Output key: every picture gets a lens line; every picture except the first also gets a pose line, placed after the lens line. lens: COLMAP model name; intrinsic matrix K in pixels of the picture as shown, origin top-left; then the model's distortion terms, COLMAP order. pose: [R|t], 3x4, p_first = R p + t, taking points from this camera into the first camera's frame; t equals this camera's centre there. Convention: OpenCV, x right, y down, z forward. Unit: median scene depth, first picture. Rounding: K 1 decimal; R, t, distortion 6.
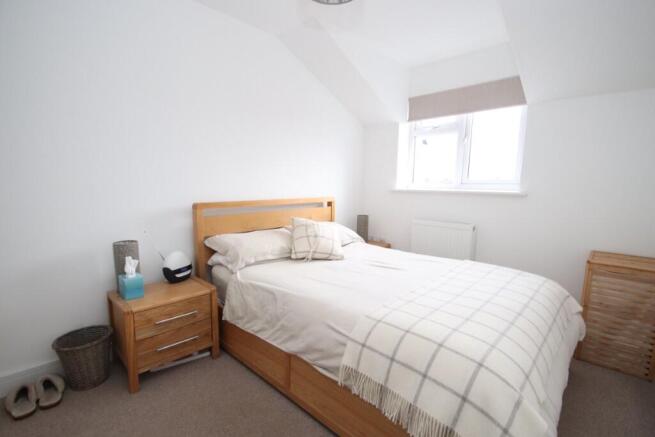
lens RADIAL K [[312.1, 0, 325.2], [0, 312.1, 227.7], [0, 0, 1]] dist [0.001107, -0.019594]
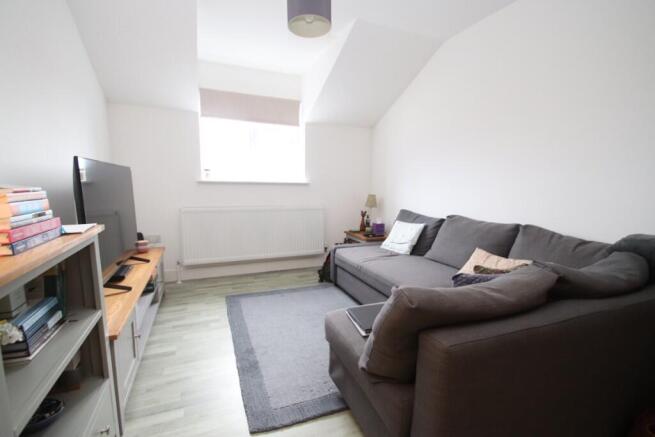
lens RADIAL K [[302.9, 0, 327.9], [0, 302.9, 227.3], [0, 0, 1]] dist [0.001580, -0.017036]
pose [[0.371861, -0.153504, 0.915509, -0.528663], [0.113119, 0.986376, 0.119440, -0.046477], [-0.921371, 0.059146, 0.384159, 0.280659]]
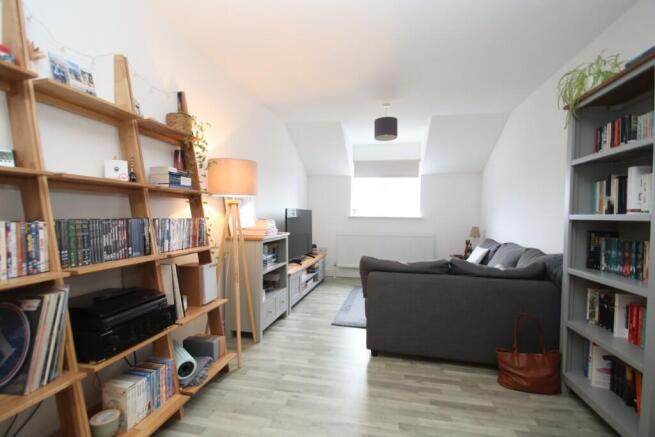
lens RADIAL K [[312.1, 0, 325.2], [0, 312.1, 227.7], [0, 0, 1]] dist [0.001107, -0.019594]
pose [[0.842847, -0.039412, 0.536708, -0.763846], [0.080318, 0.995357, -0.053040, 0.011584], [-0.532126, 0.087812, 0.842099, -0.286961]]
